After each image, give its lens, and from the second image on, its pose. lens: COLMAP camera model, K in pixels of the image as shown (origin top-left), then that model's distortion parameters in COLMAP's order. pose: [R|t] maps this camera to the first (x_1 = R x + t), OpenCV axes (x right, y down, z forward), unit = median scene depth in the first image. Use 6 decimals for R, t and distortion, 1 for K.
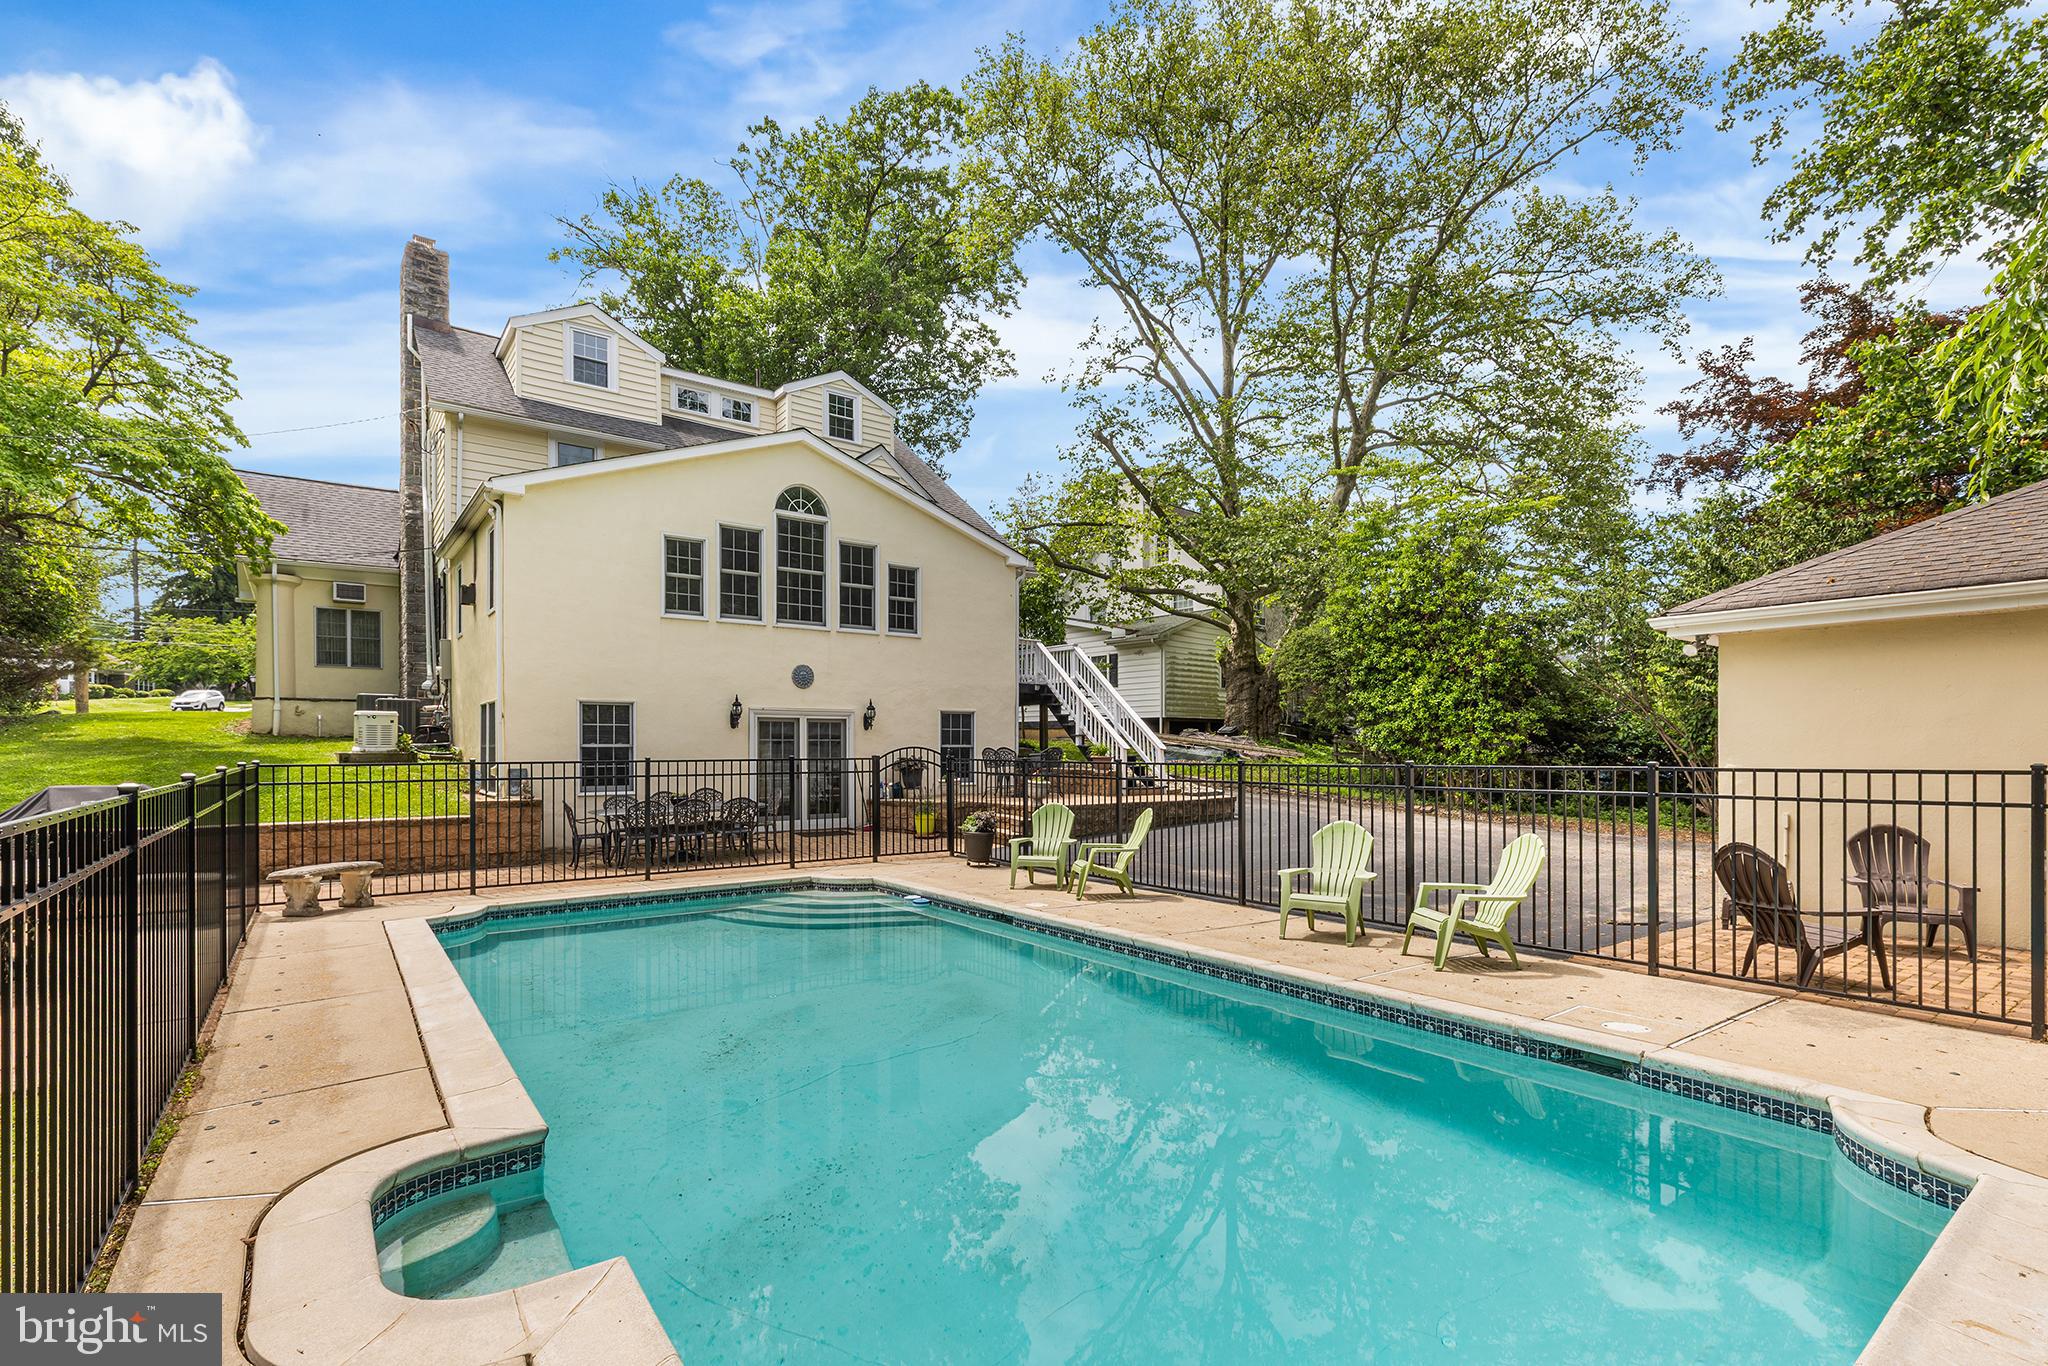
lens RADIAL K [[945.4, 0, 1016.5], [0, 945.4, 763.9], [0, 0, 1]] dist [0.000658, -0.000138]
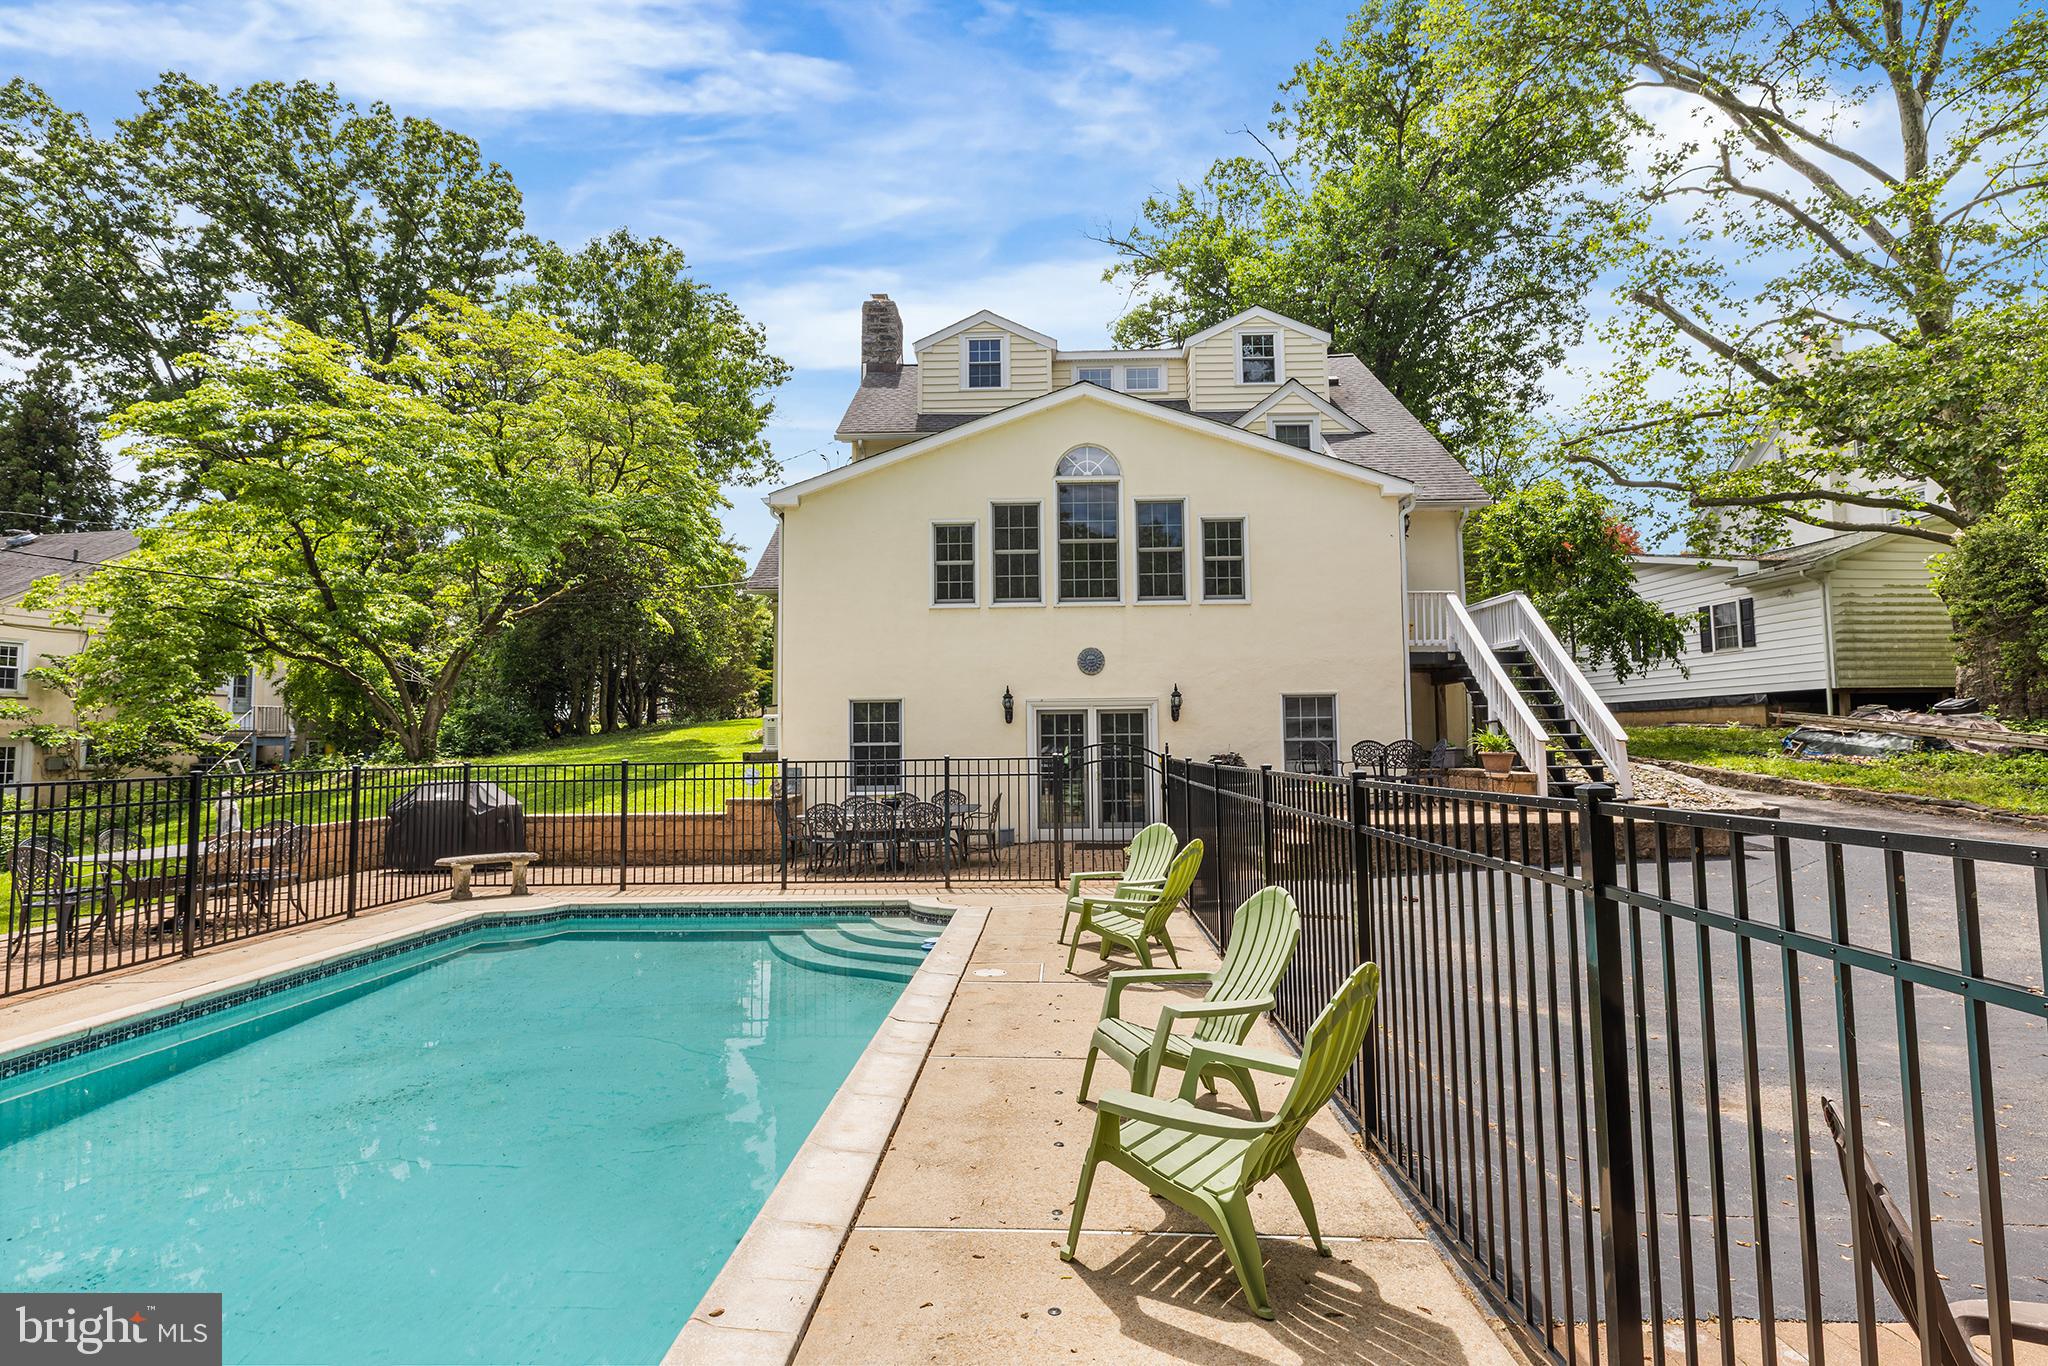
lens RADIAL K [[1006.5, 0, 1024.0], [0, 1006.5, 683.0], [0, 0, 1]] dist [-0.009592, -0.000526]
pose [[0.787569, -0.046216, -0.614491, 0.284499], [0.001058, 0.997284, -0.073650, -0.005032], [0.616226, 0.057354, 0.785479, 0.237346]]
